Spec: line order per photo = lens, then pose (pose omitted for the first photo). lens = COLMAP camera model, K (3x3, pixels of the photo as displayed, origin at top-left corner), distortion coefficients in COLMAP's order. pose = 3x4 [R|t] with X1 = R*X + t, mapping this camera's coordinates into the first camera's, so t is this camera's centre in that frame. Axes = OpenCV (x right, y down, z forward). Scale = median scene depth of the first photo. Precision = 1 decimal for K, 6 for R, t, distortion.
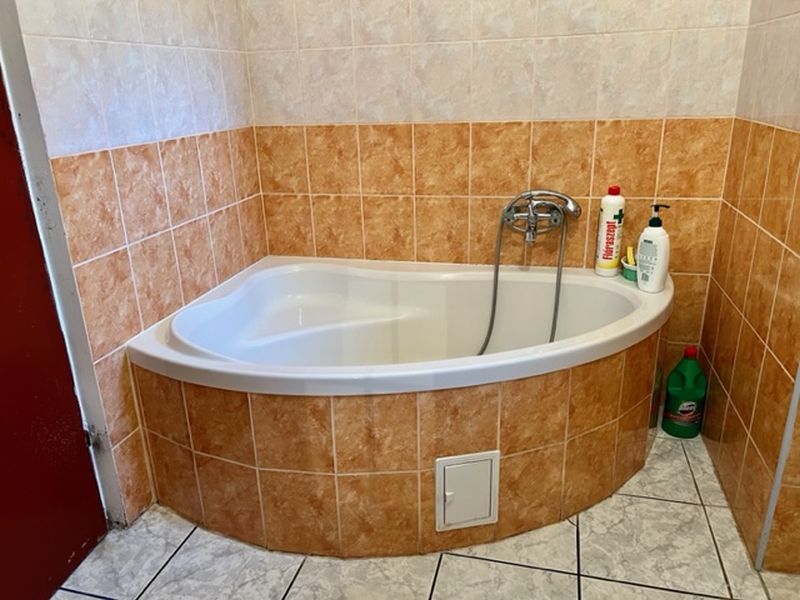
lens RADIAL K [[603.7, 0, 392.2], [0, 603.7, 296.4], [0, 0, 1]] dist [0.055609, -0.063488]
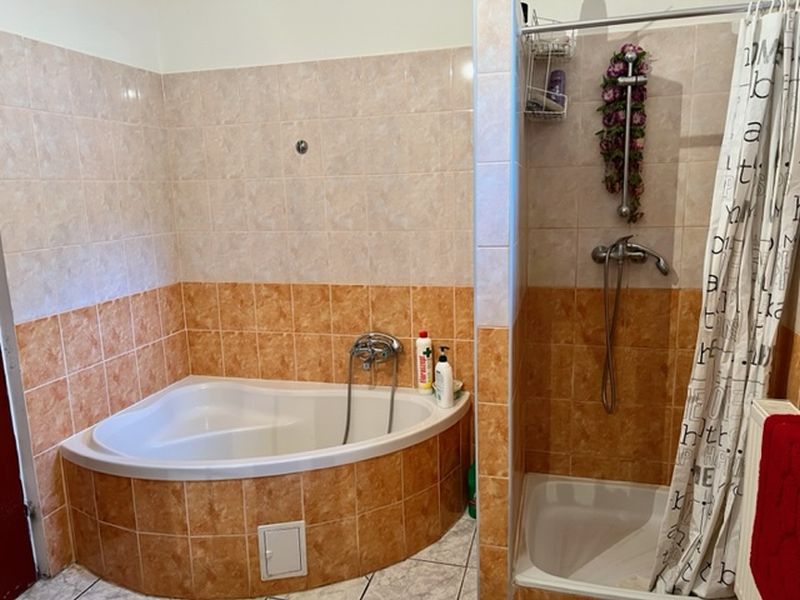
lens RADIAL K [[603.7, 0, 394.3], [0, 603.7, 300.6], [0, 0, 1]] dist [0.055609, -0.063488]
pose [[0.999886, 0.007229, -0.013231, 0.335757], [-0.009169, 0.988185, -0.152991, -0.039079], [0.011969, 0.153095, 0.988139, -0.428722]]
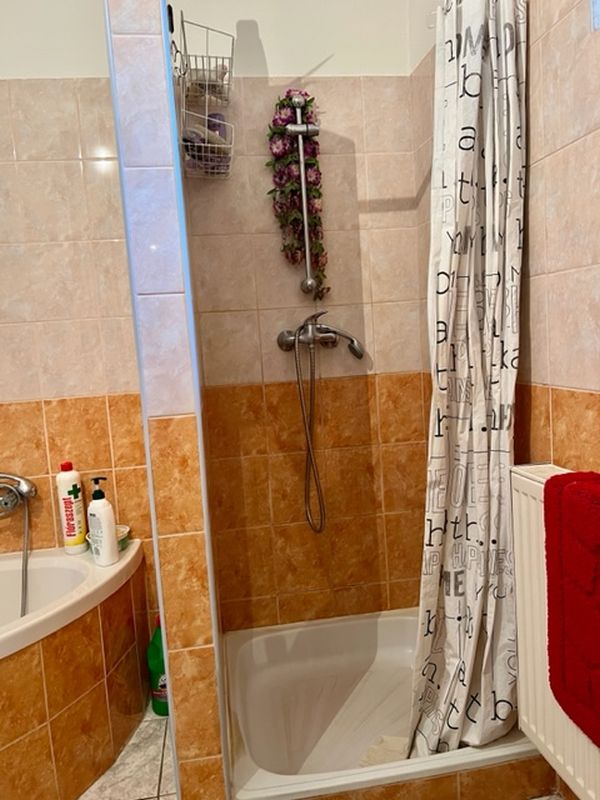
lens RADIAL K [[603.7, 0, 297.3], [0, 603.7, 392.5], [0, 0, 1]] dist [0.055609, -0.063488]
pose [[0.921390, -0.062632, 0.383559, 0.360876], [0.161884, 0.959085, -0.232269, 0.003264], [-0.353319, 0.276102, 0.893831, -0.066737]]
